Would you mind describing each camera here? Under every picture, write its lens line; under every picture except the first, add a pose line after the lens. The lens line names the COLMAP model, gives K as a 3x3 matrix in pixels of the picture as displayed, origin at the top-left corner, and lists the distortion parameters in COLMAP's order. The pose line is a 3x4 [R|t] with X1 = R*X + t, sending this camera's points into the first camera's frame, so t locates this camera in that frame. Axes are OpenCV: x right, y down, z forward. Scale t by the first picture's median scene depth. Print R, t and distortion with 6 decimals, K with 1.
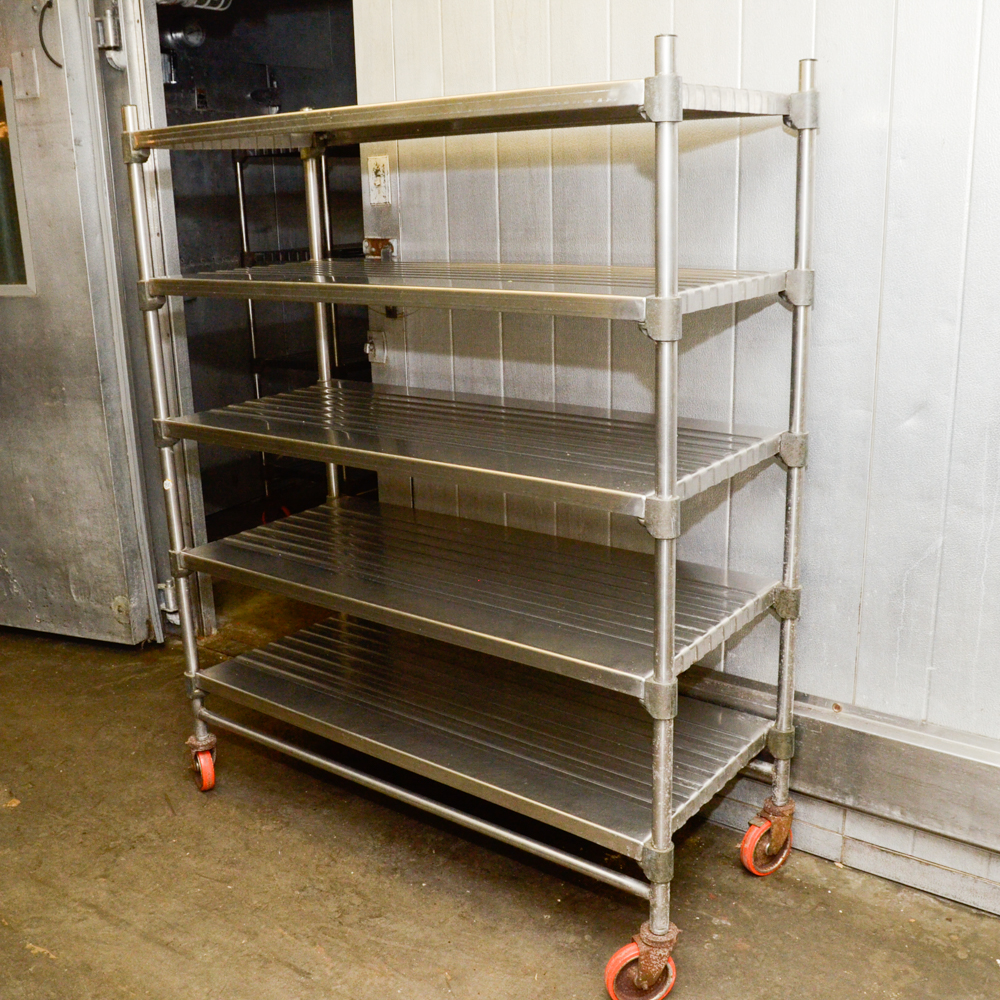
lens RADIAL K [[1106.7, 0, 500.0], [0, 1106.7, 500.0], [0, 0, 1]] dist [-0.061563, -0.002818]
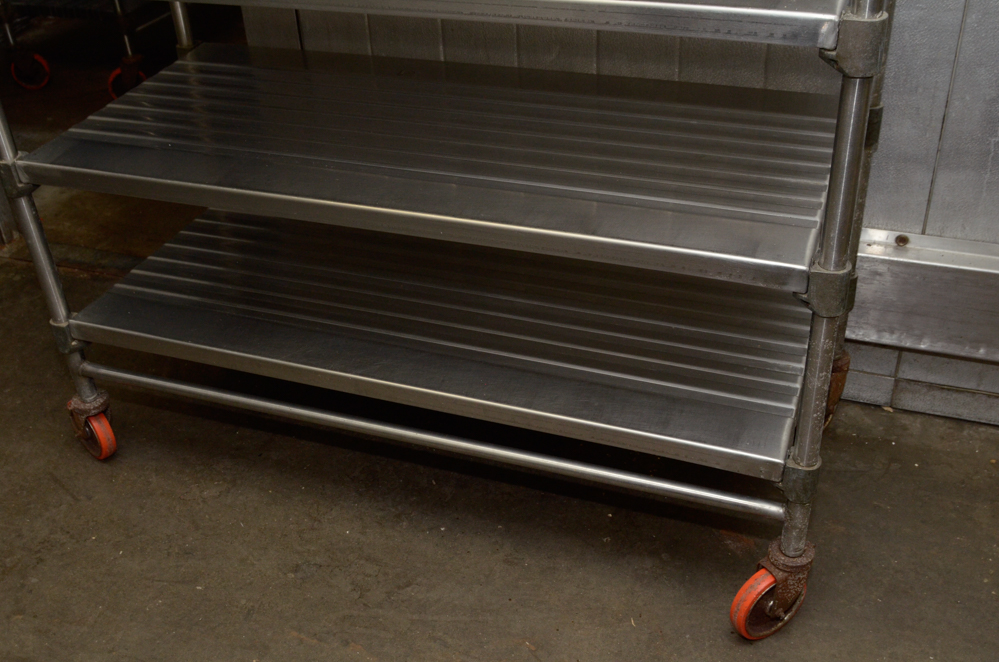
lens RADIAL K [[1083.3, 0, 499.5], [0, 1083.3, 331.0], [0, 0, 1]] dist [-0.018628, -0.002217]
pose [[0.958034, -0.176345, 0.225995, -0.182935], [0.100176, 0.944640, 0.312443, -0.034568], [-0.268582, -0.276692, 0.922662, 0.286549]]
